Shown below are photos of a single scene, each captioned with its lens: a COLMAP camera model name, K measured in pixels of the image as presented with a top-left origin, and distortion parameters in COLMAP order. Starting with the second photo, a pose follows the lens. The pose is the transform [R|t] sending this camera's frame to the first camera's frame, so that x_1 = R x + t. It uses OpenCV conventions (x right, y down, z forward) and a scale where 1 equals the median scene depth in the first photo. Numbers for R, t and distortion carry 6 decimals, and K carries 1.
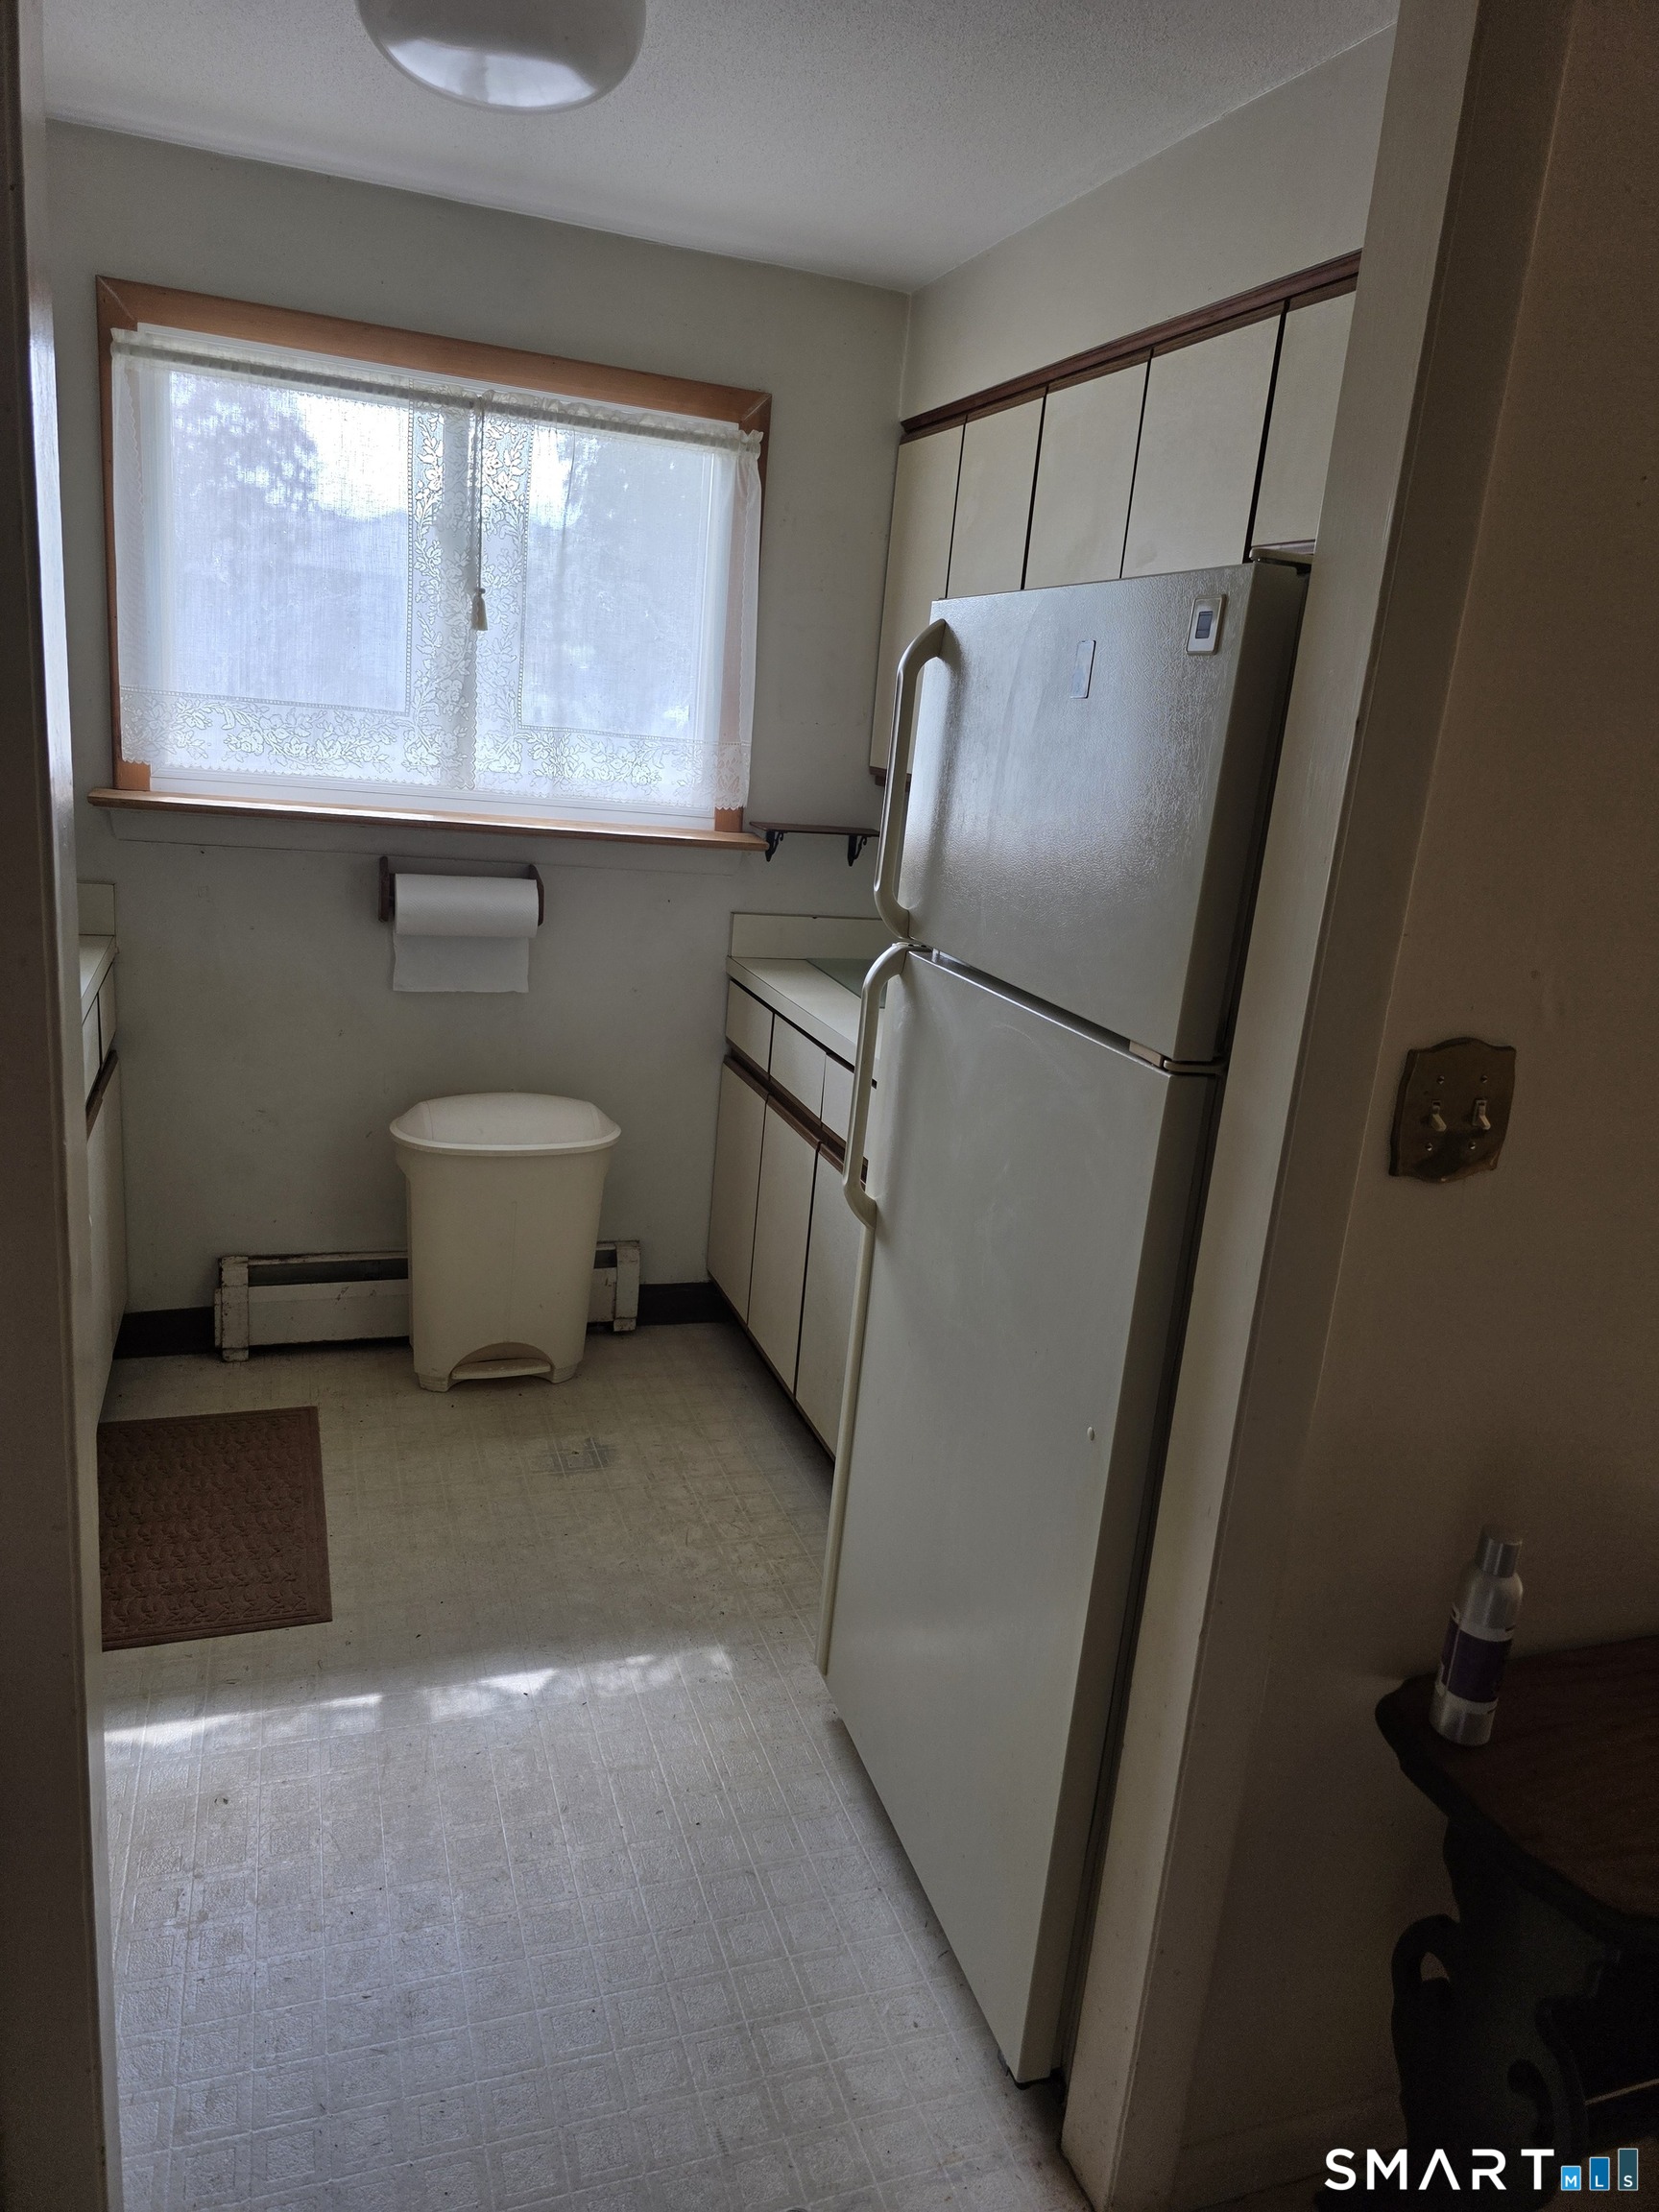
lens RADIAL K [[1490.0, 0, 843.3], [0, 1490.0, 1113.2], [0, 0, 1]] dist [0.067935, -0.068644]
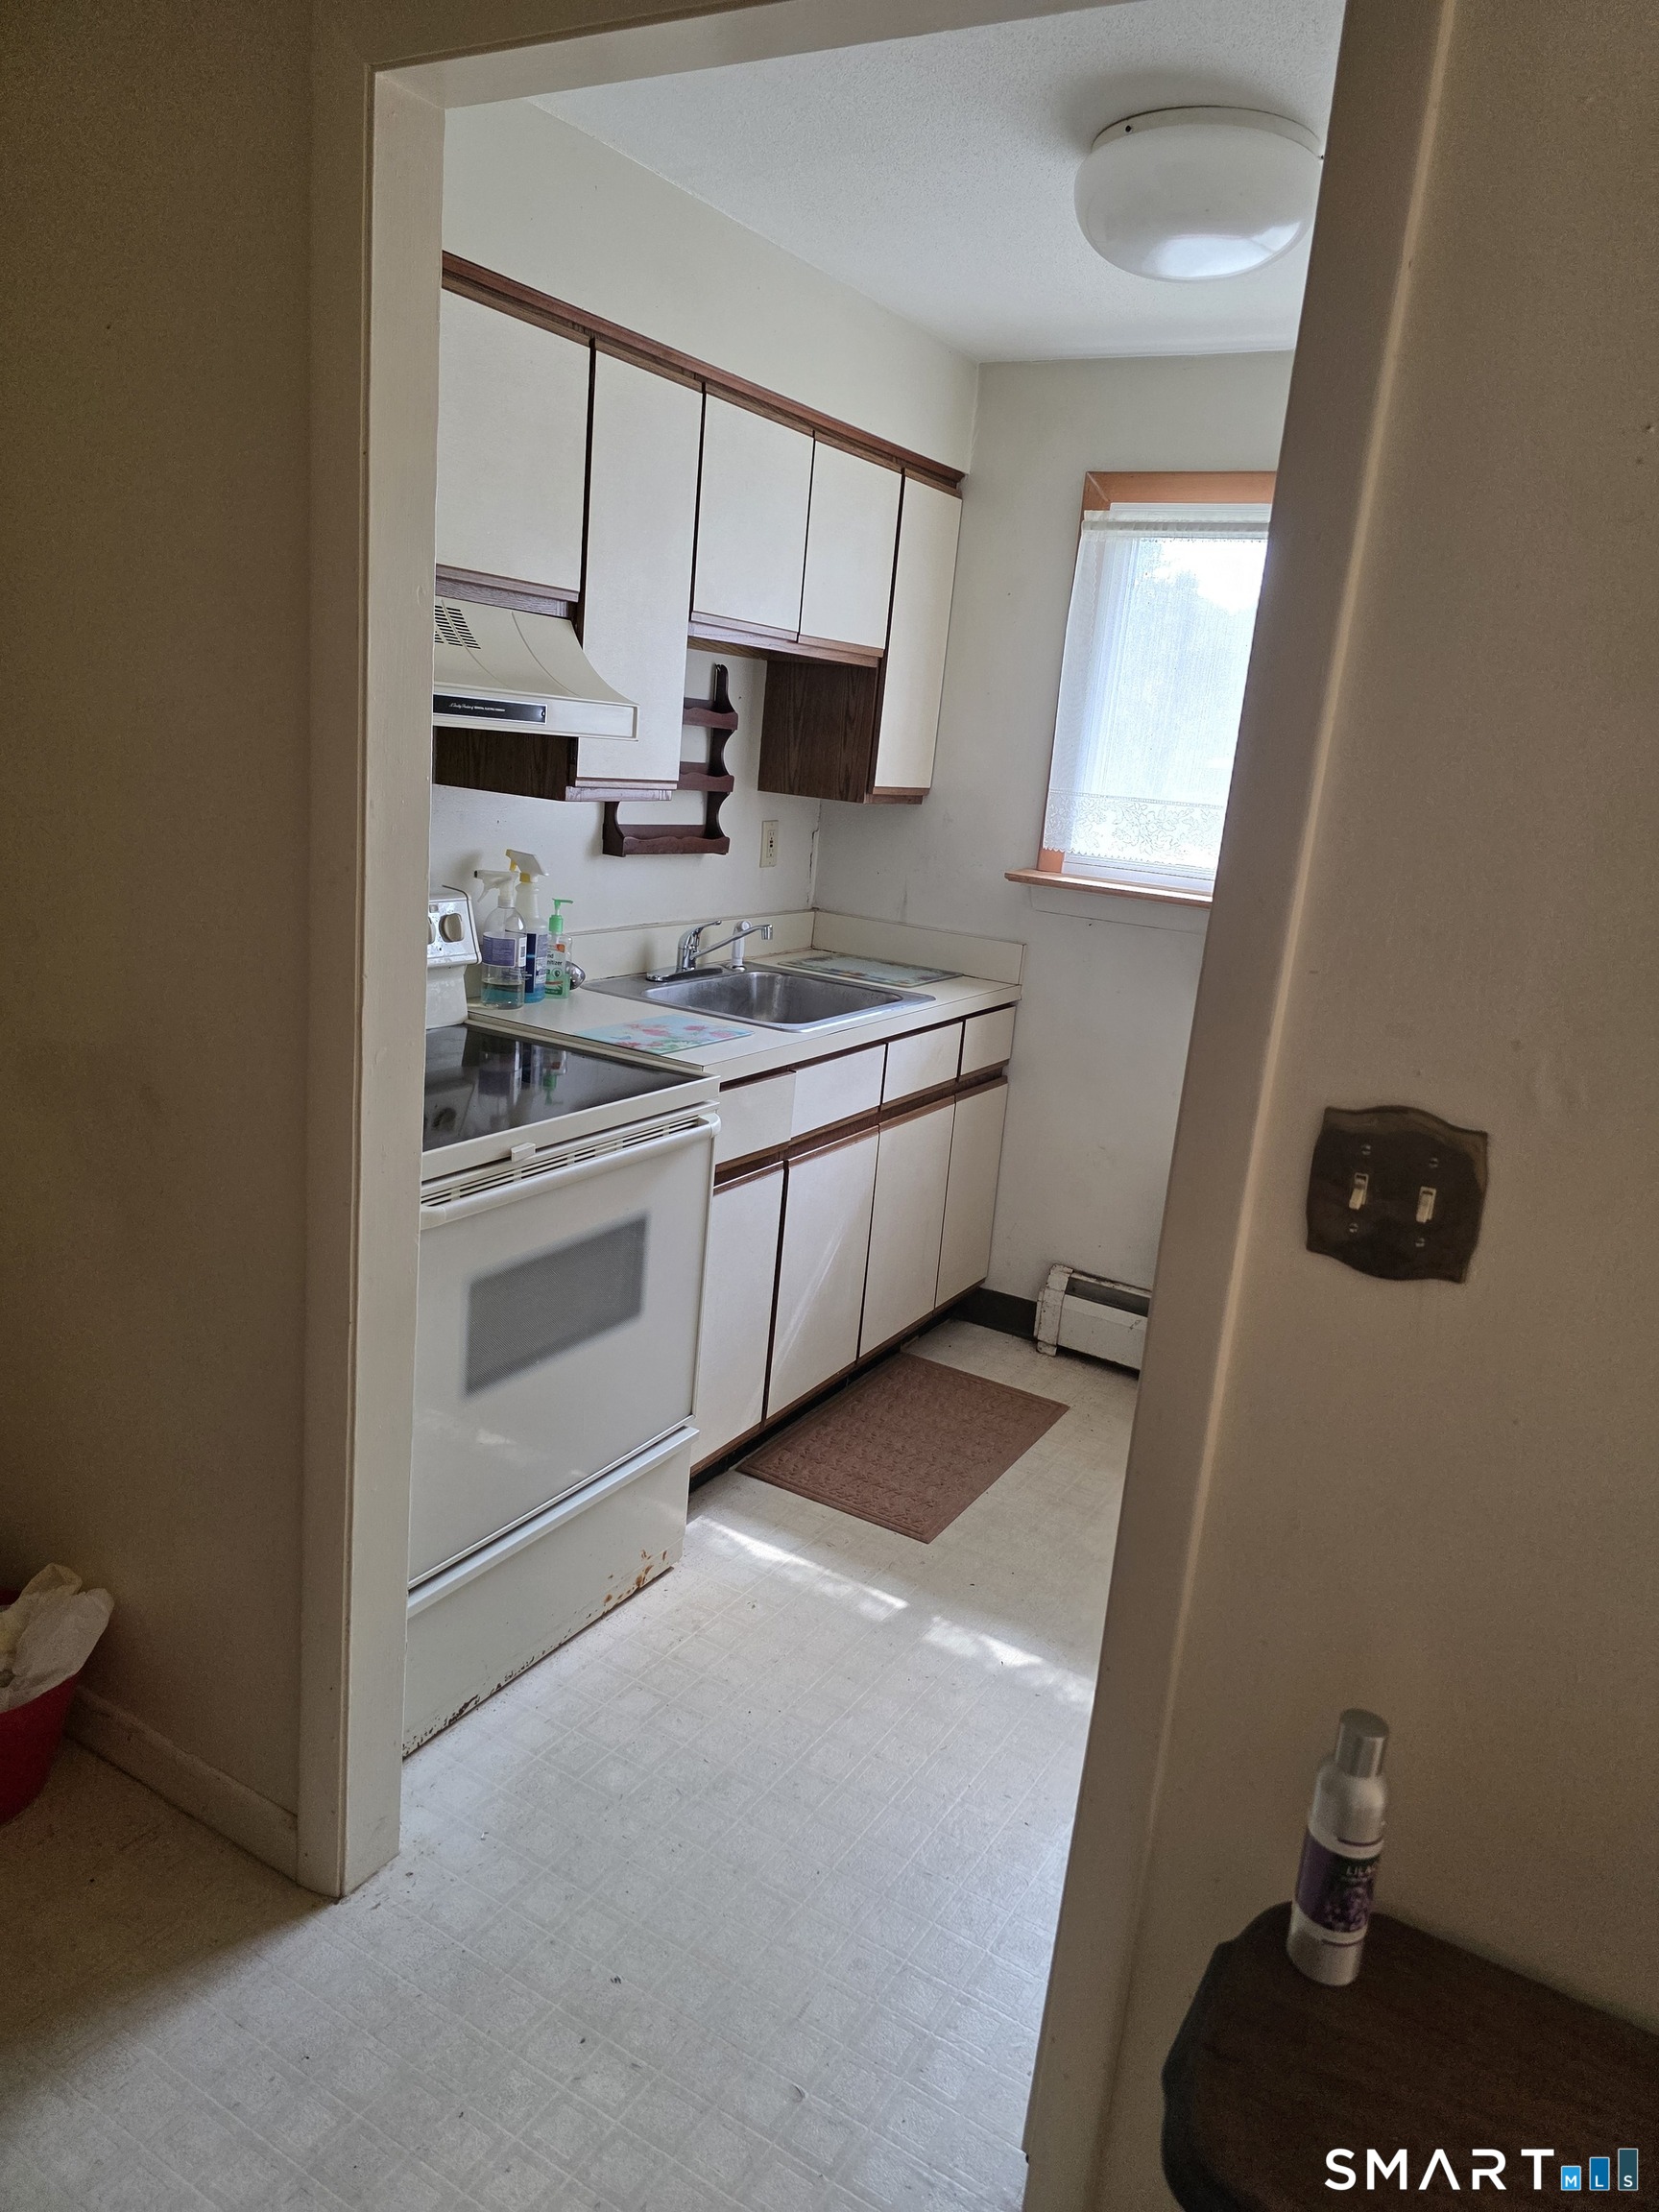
lens RADIAL K [[1490.0, 0, 843.3], [0, 1490.0, 1113.2], [0, 0, 1]] dist [0.067935, -0.068644]
pose [[0.632337, 0.157298, -0.758556, 0.415083], [-0.230864, 0.972941, 0.009305, 0.008865], [0.739495, 0.169240, 0.651541, 0.108090]]
